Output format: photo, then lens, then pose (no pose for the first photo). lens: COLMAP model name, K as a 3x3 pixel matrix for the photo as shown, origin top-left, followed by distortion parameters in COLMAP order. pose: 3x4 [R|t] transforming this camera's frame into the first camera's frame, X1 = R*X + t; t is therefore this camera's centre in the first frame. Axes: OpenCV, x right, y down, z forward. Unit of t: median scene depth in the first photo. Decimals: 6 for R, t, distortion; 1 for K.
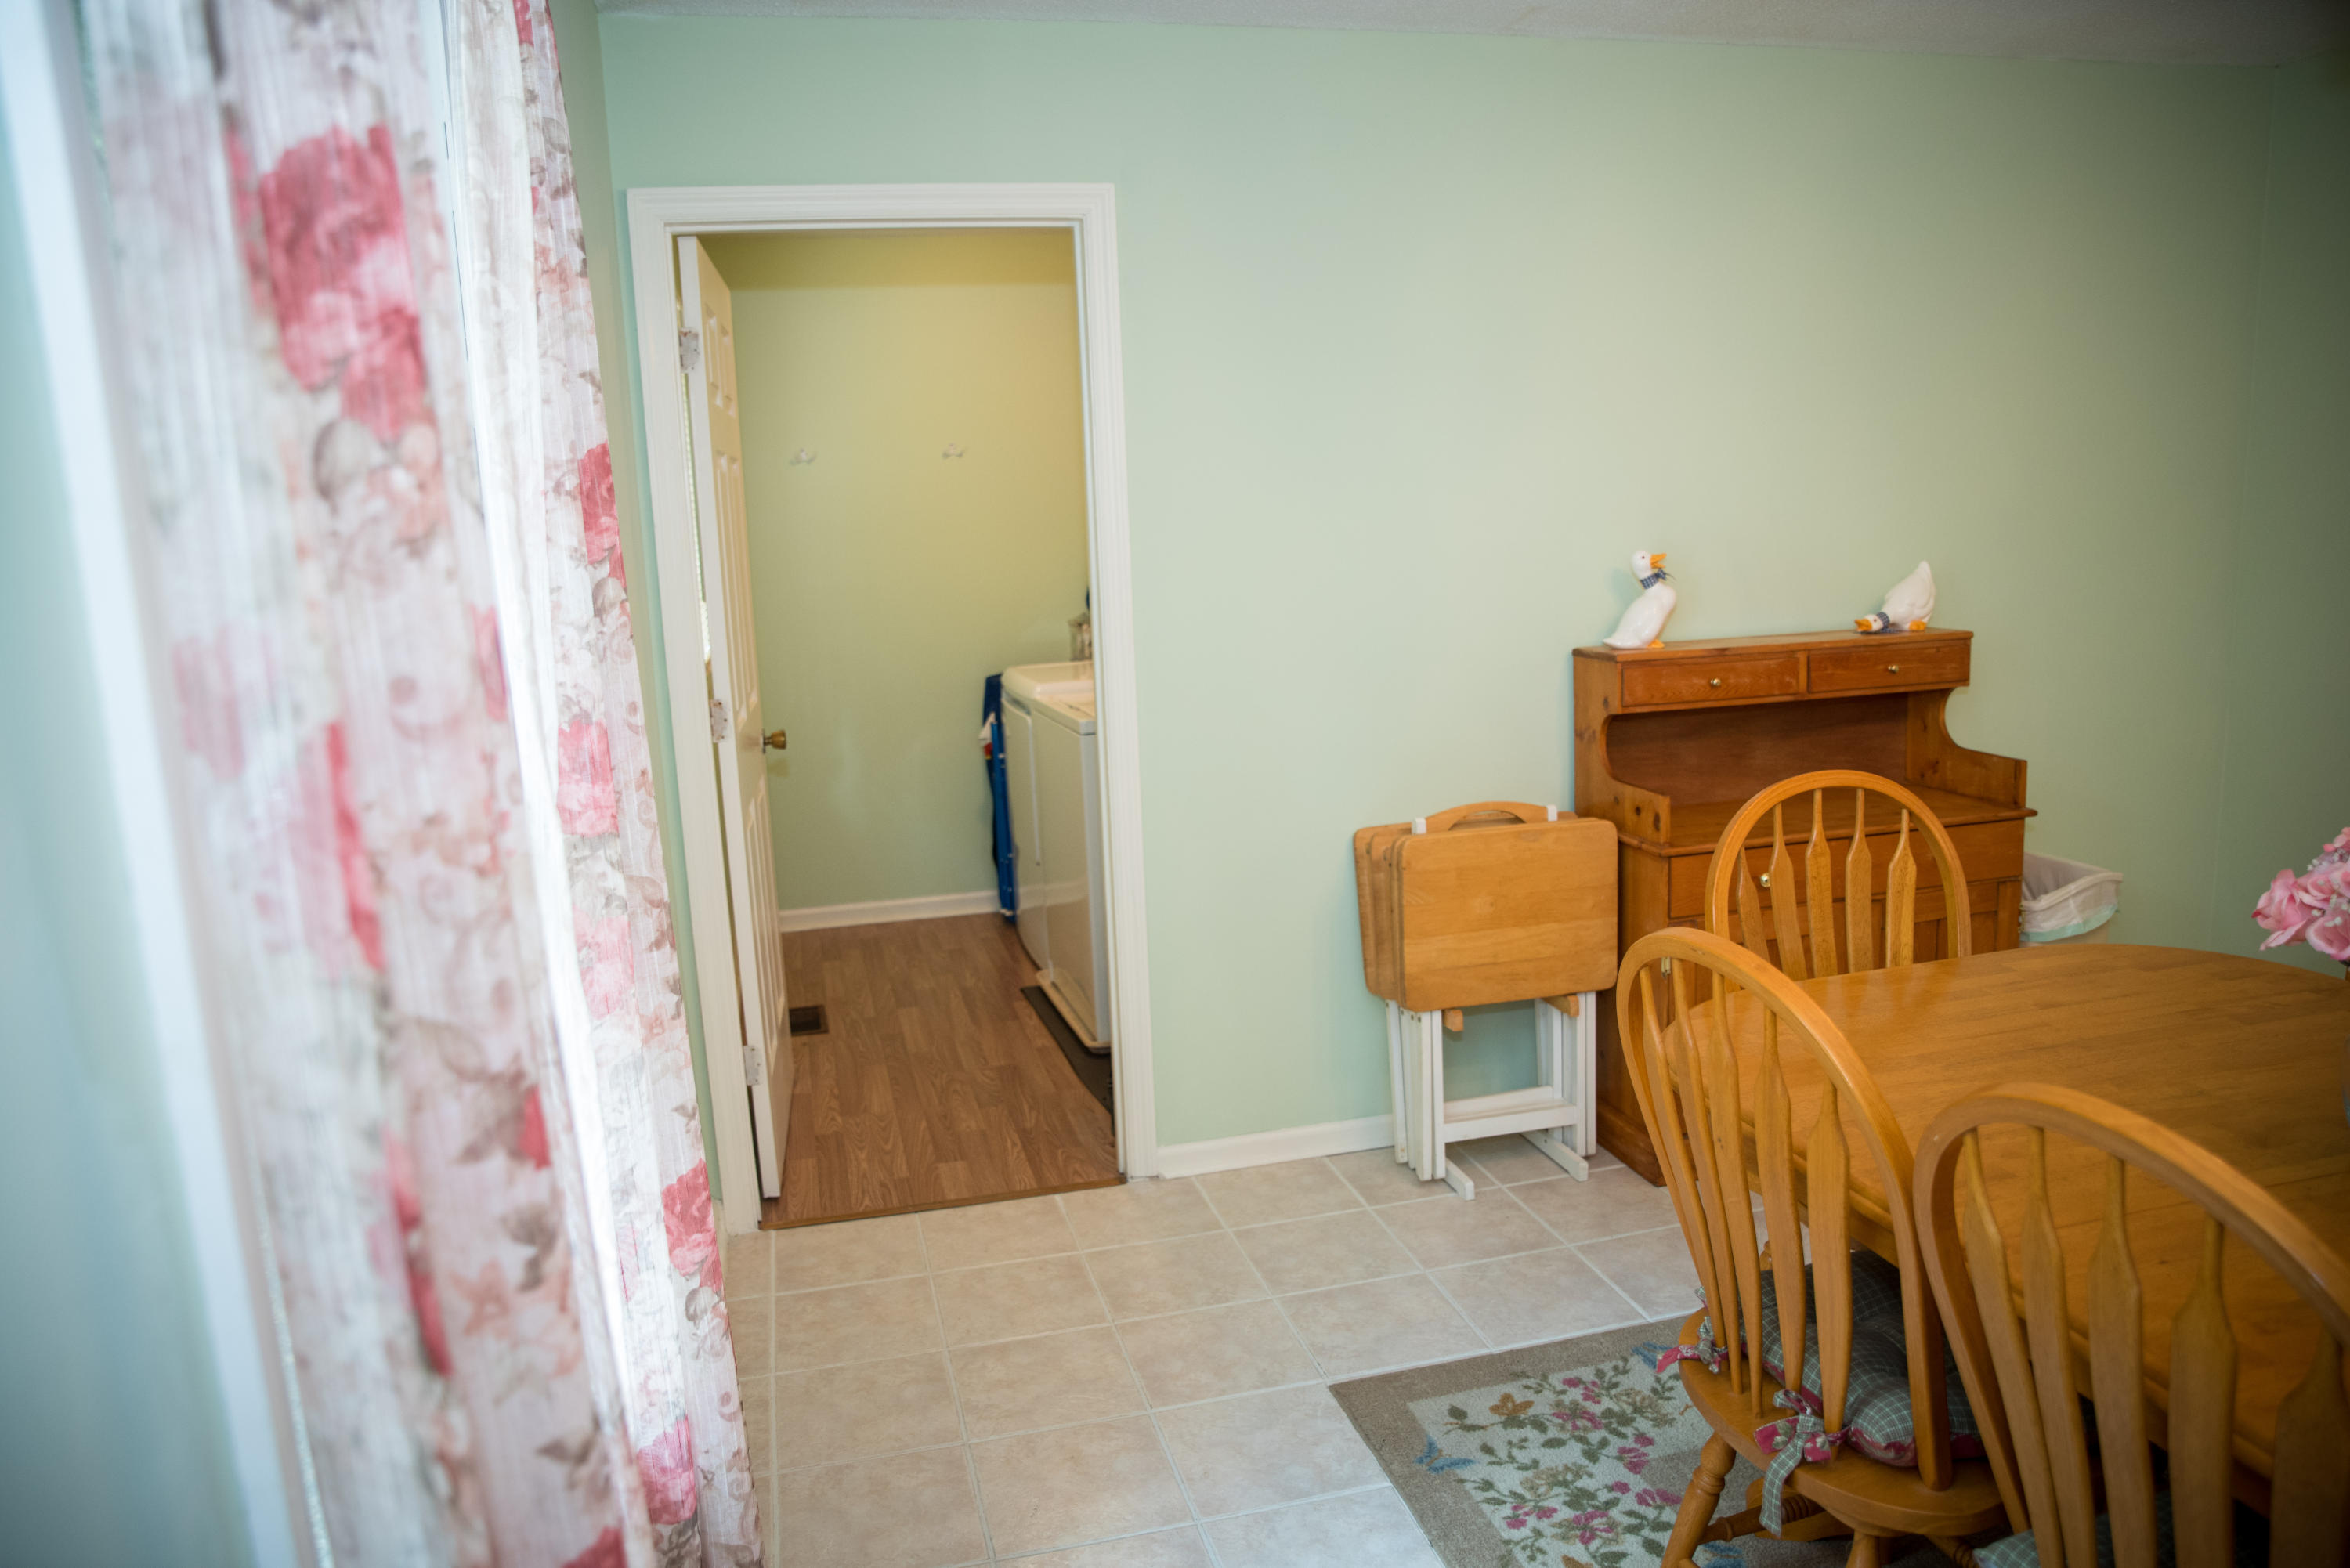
lens RADIAL K [[1600.0, 0, 1163.1], [0, 1600.0, 787.6], [0, 0, 1]] dist [-0.136455, 0.096140]
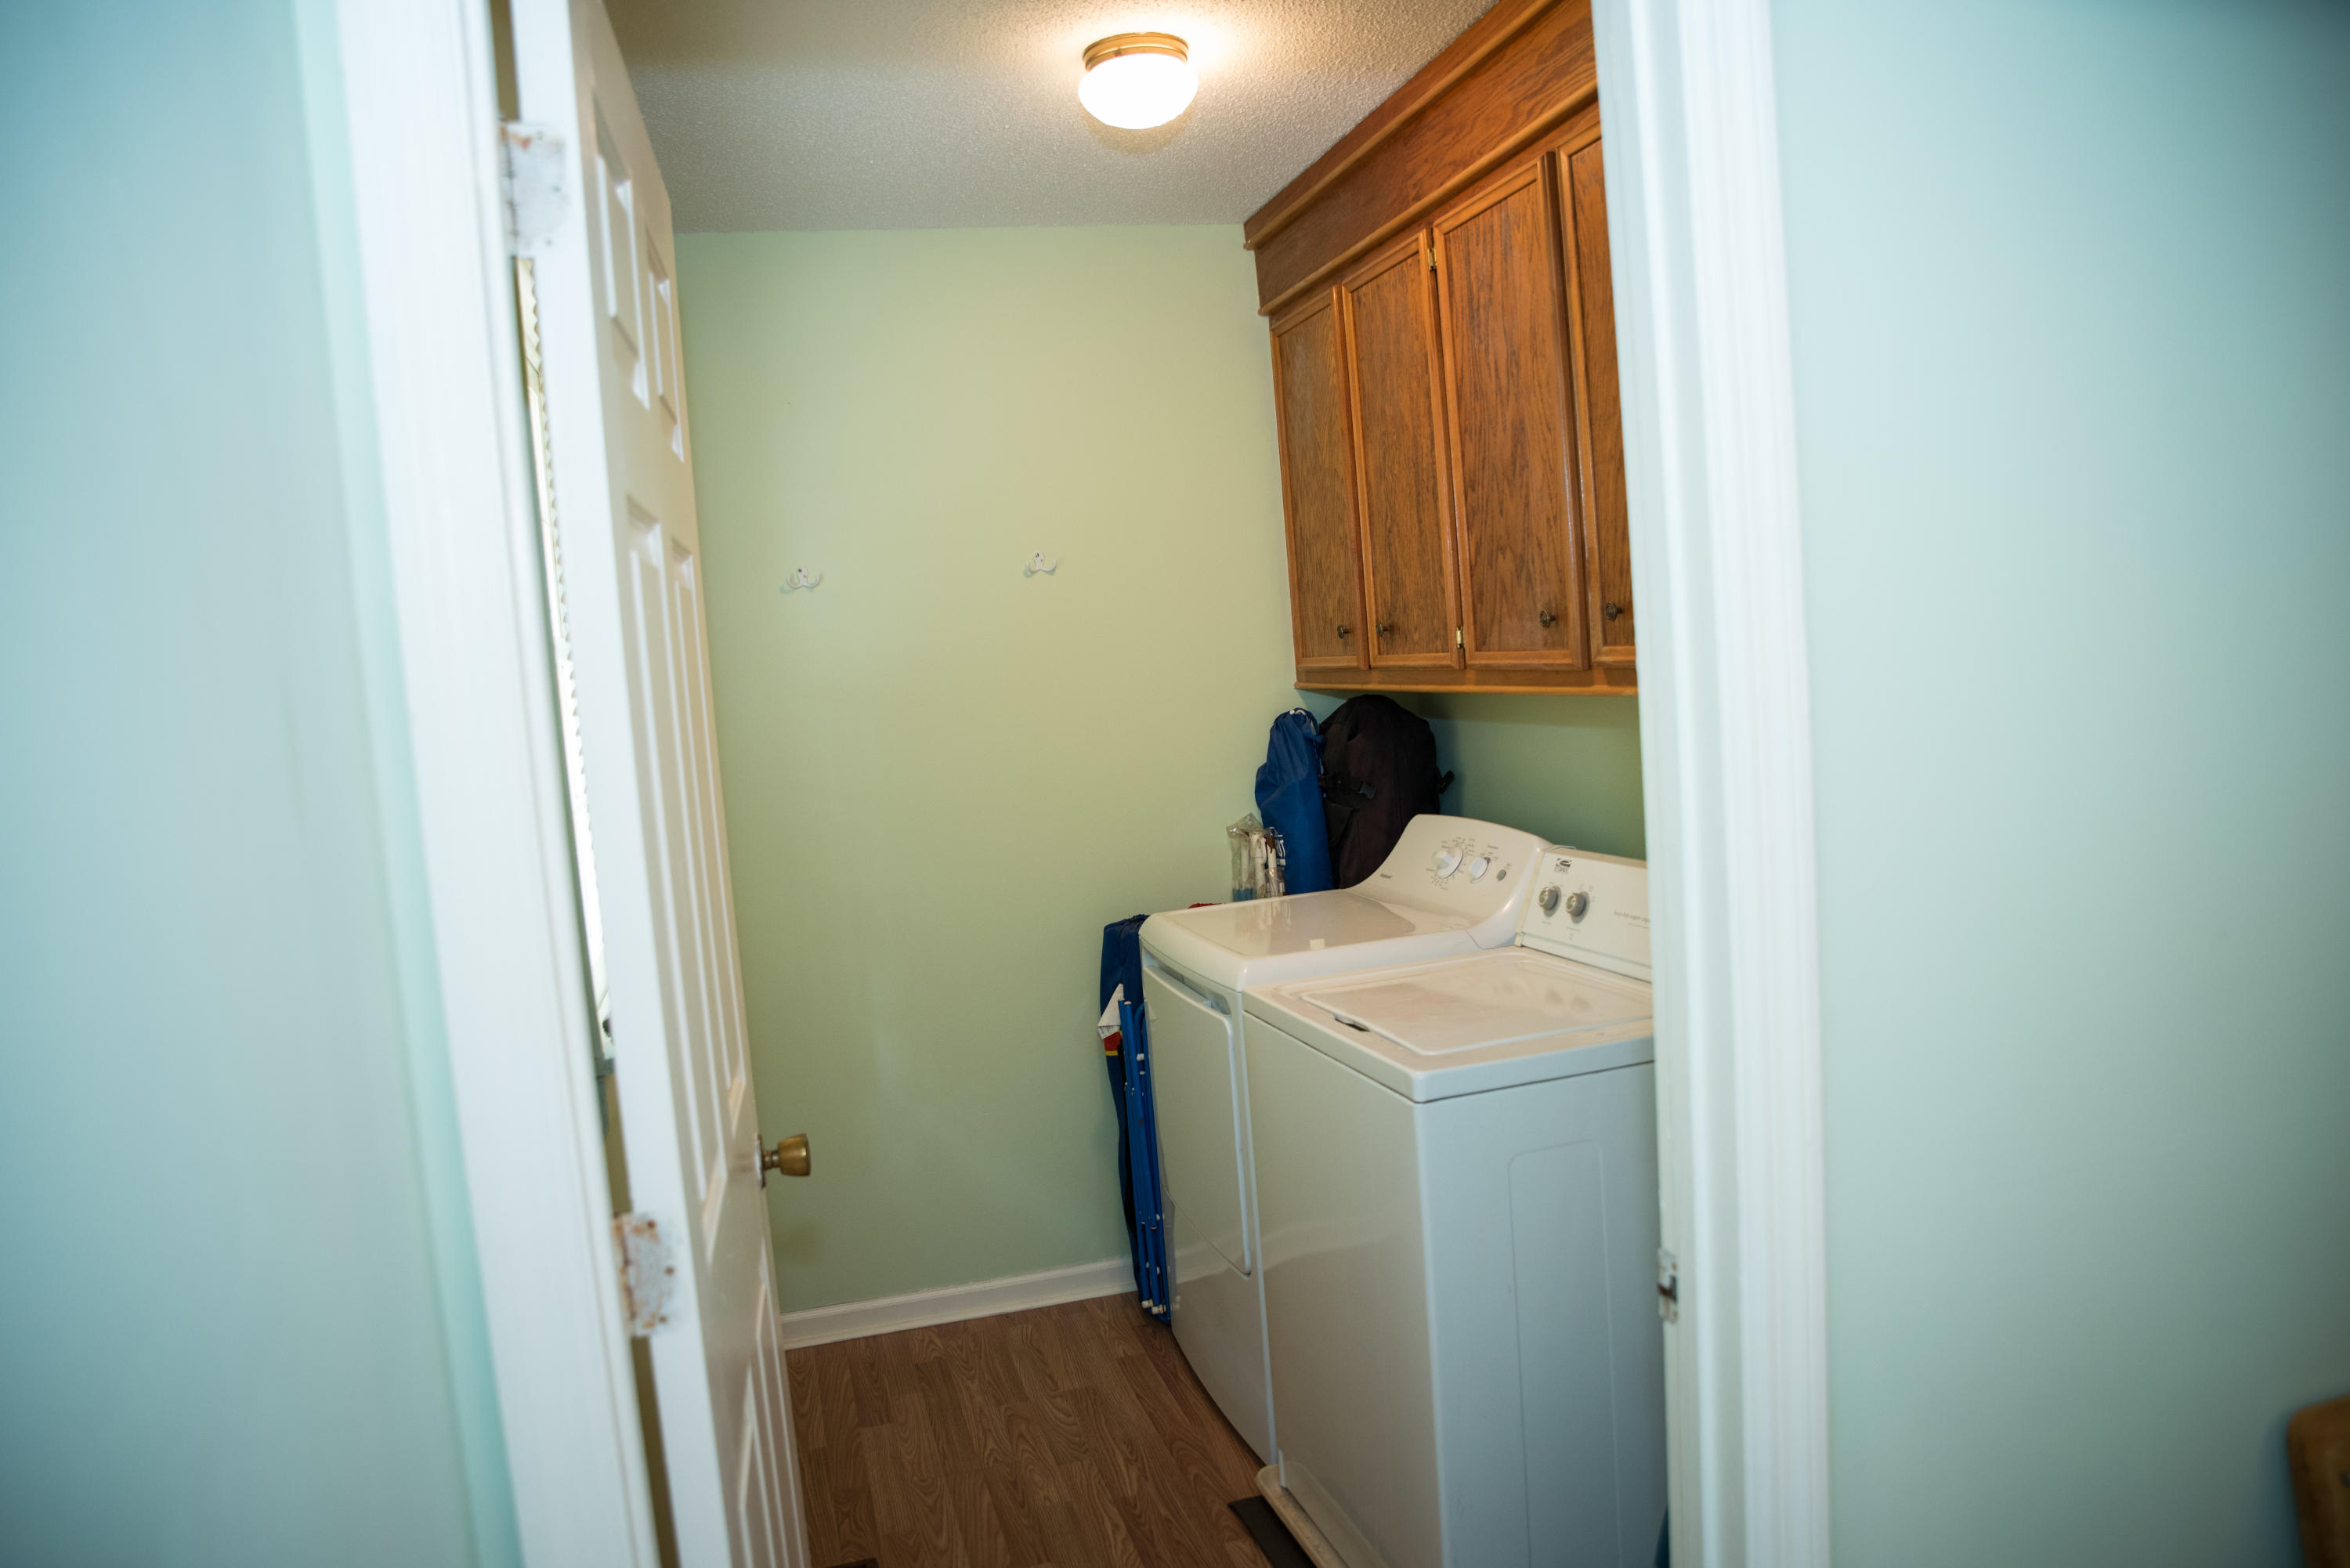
lens RADIAL K [[1600.0, 0, 1163.1], [0, 1600.0, 787.6], [0, 0, 1]] dist [-0.136455, 0.096140]
pose [[0.999093, -0.036586, 0.021791, -0.103629], [0.038434, 0.995064, -0.091494, -0.067050], [-0.018336, 0.092249, 0.995567, 0.390454]]
